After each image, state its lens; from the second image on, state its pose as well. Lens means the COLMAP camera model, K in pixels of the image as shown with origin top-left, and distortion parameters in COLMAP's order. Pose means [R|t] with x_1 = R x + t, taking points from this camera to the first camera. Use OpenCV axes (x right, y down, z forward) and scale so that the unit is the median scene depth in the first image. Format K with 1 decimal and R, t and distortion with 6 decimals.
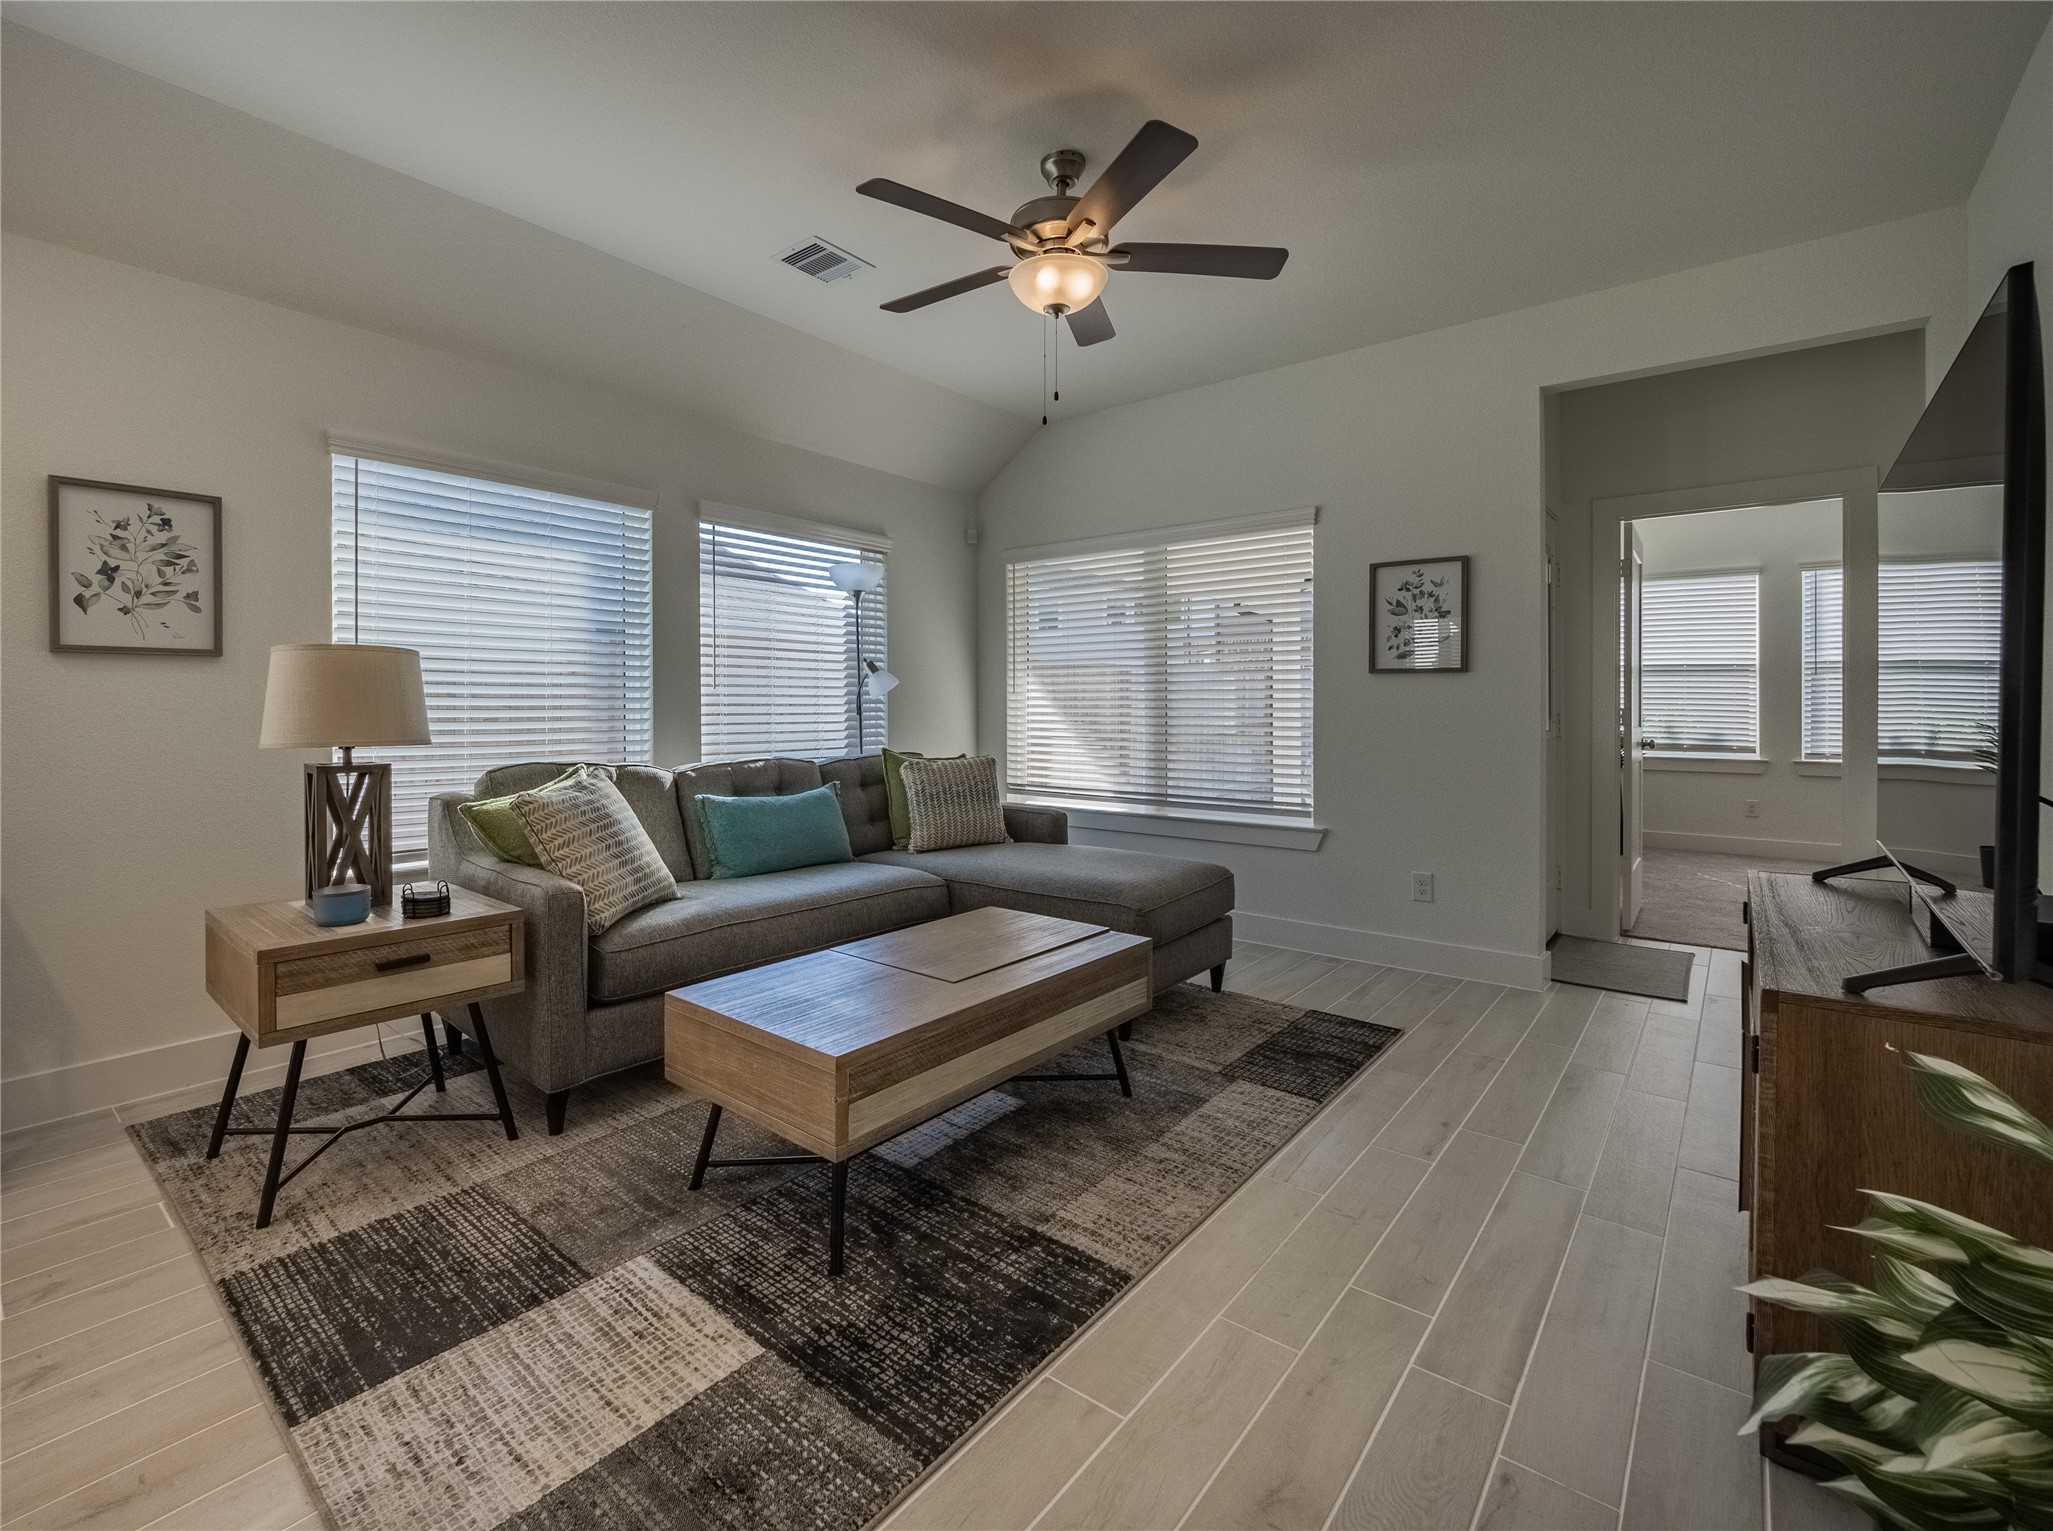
lens RADIAL K [[902.6, 0, 1024.2], [0, 902.6, 713.1], [0, 0, 1]] dist [-0.005187, -0.000491]
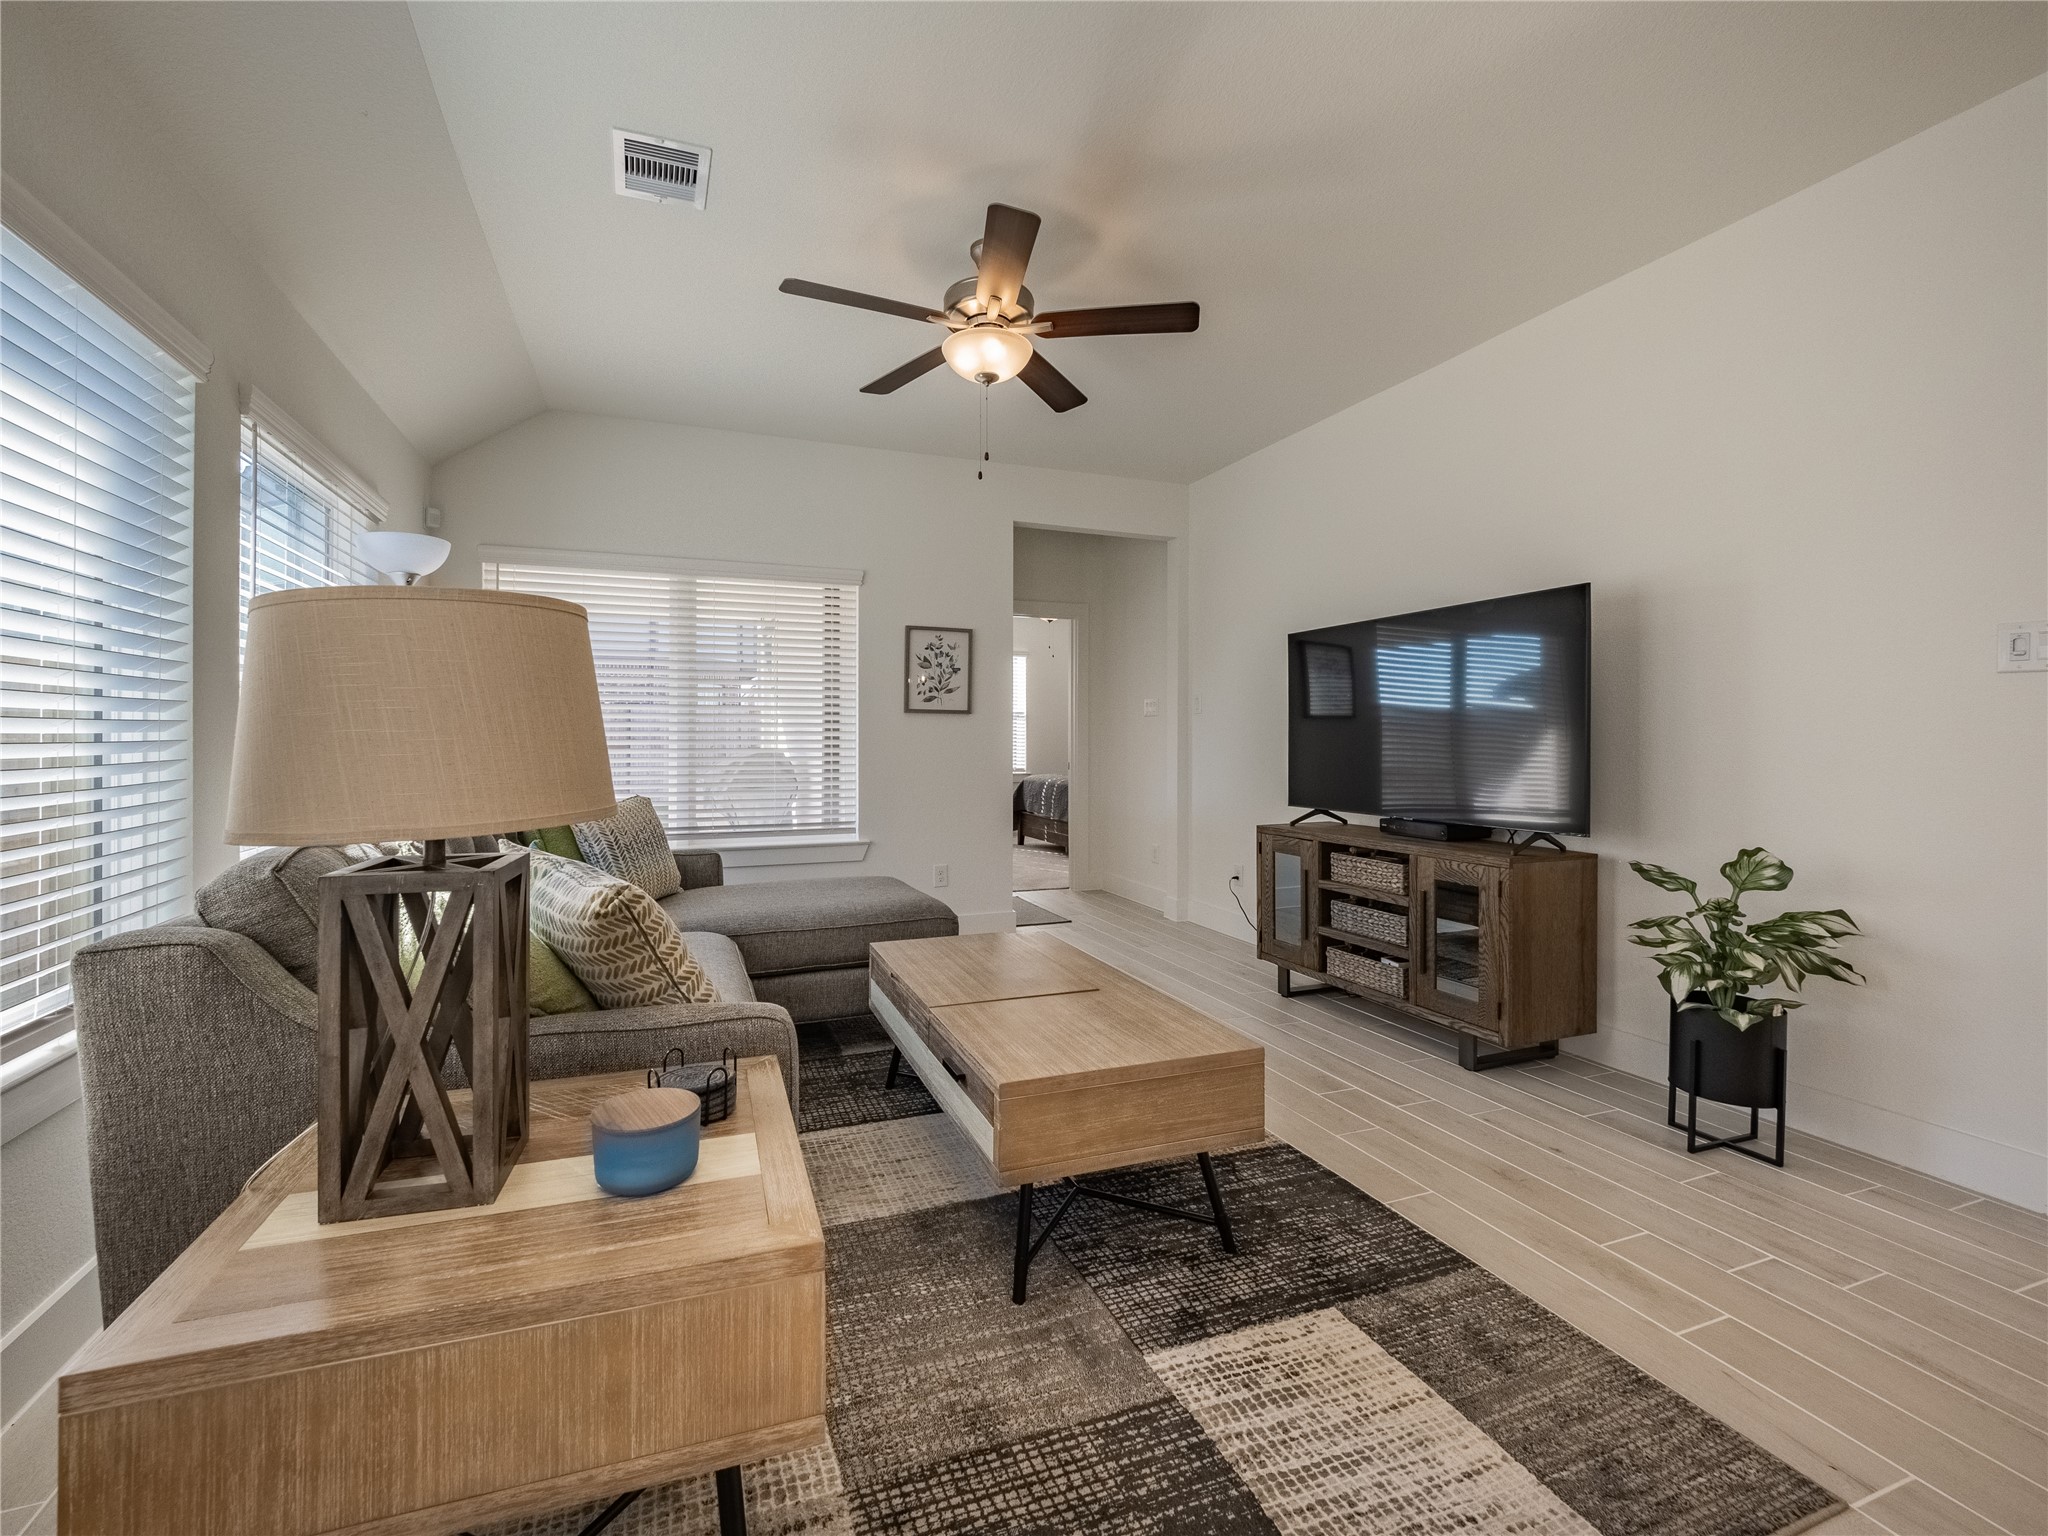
lens RADIAL K [[829.3, 0, 945.9], [0, 829.3, 732.5], [0, 0, 1]] dist [-0.012421, -0.000070]
pose [[0.542459, 0.011179, 0.840008, -0.750673], [0.001082, 0.999901, -0.014005, 0.000053], [-0.840082, 0.008506, 0.542393, 0.443373]]
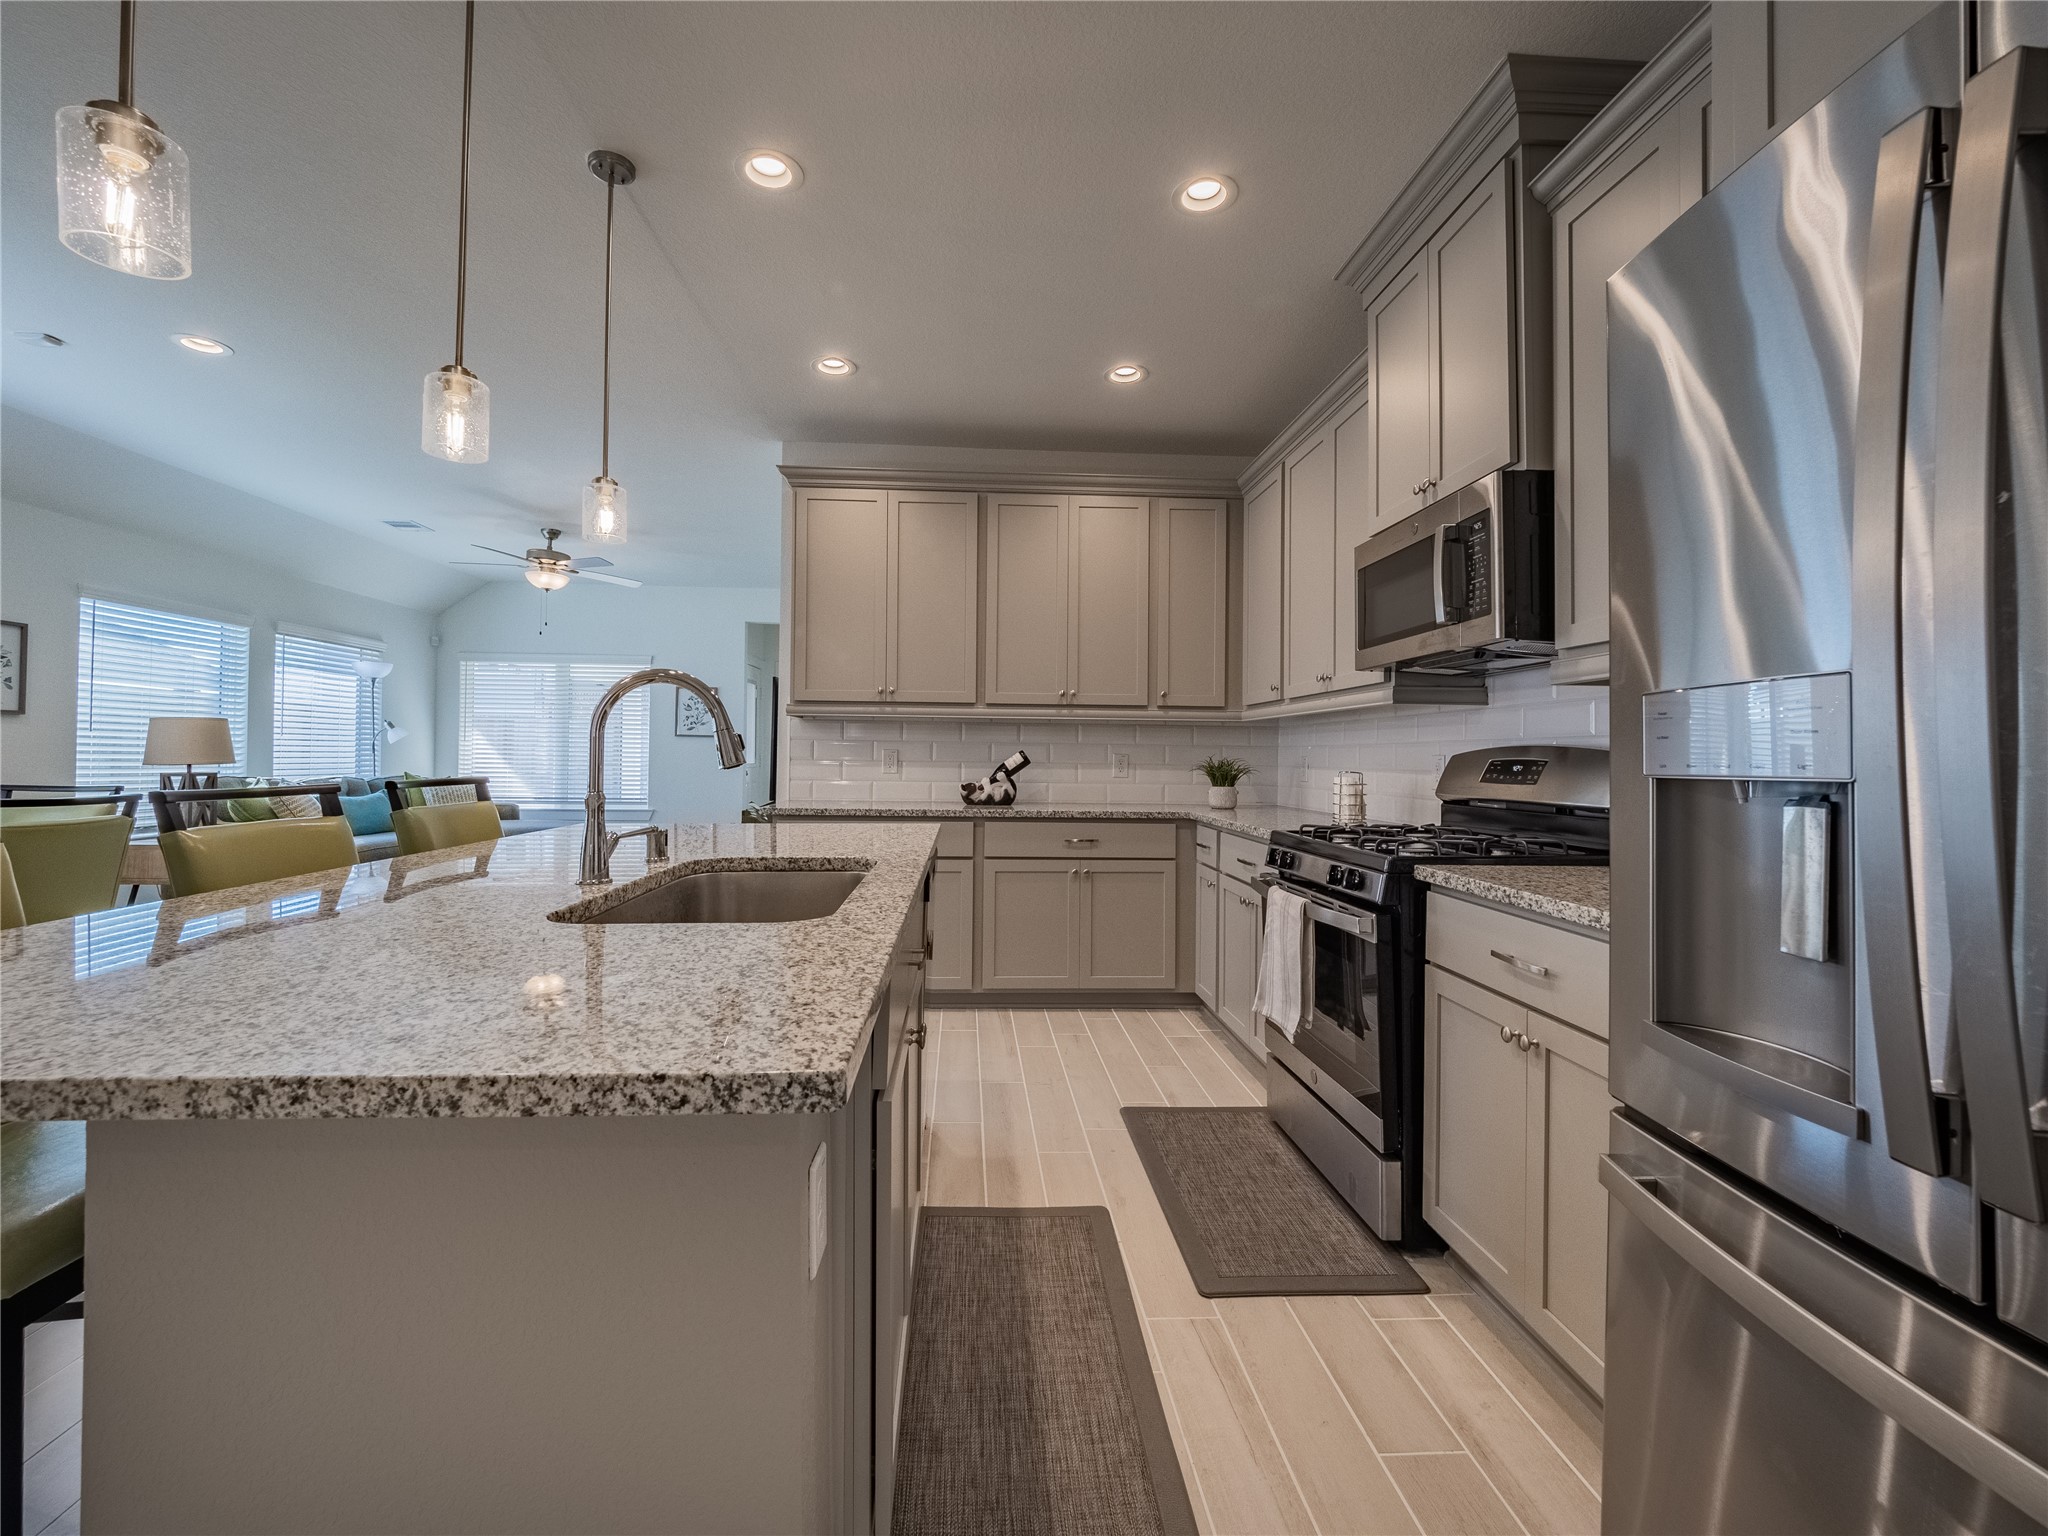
lens RADIAL K [[823.6, 0, 979.1], [0, 823.6, 735.9], [0, 0, 1]] dist [-0.000126, 0.000153]
pose [[0.766443, 0.027112, 0.641740, -0.451820], [-0.012214, 0.999543, -0.027641, 0.000427], [-0.642196, 0.013347, 0.766424, -1.314675]]
